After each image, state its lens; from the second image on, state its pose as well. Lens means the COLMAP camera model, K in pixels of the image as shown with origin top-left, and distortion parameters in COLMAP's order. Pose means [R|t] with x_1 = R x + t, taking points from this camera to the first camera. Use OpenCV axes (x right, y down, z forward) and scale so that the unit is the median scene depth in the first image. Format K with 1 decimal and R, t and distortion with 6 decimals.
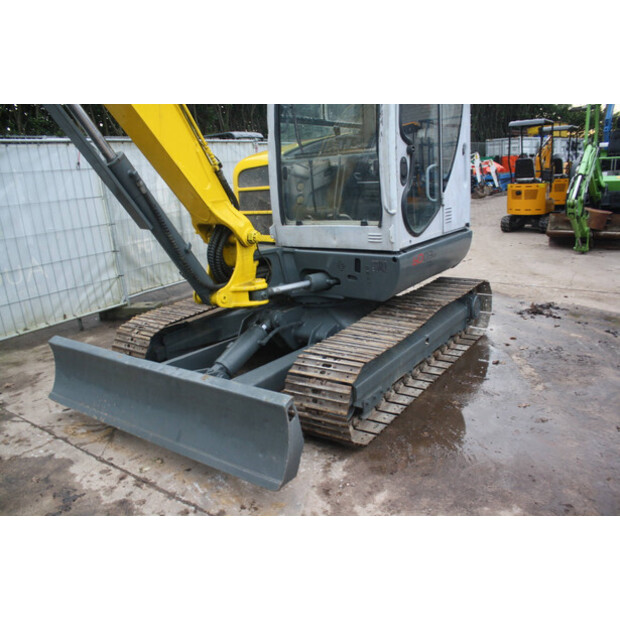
lens RADIAL K [[519.1, 0, 309.4], [0, 519.1, 318.1], [0, 0, 1]] dist [-0.170511, 0.160872]
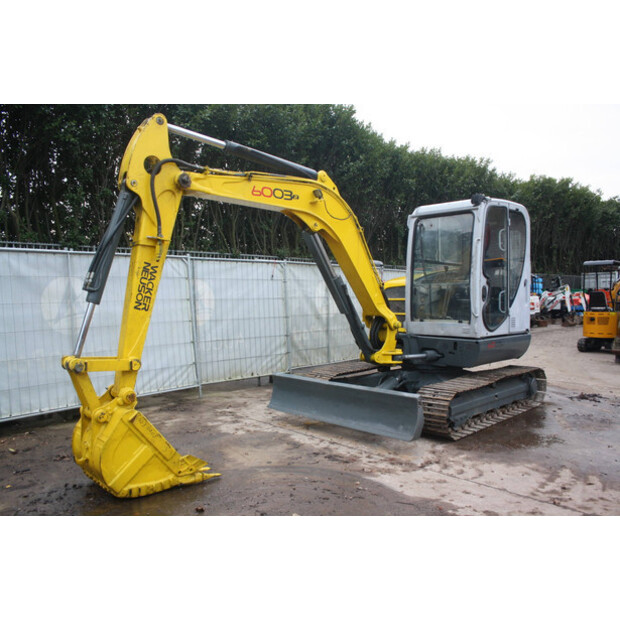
lens RADIAL K [[519.1, 0, 309.4], [0, 519.1, 318.1], [0, 0, 1]] dist [-0.170511, 0.160872]
pose [[0.980745, 0.066235, -0.183719, -0.062907], [-0.106219, 0.970331, -0.217200, 0.190298], [0.163882, 0.232532, 0.958682, -0.608041]]
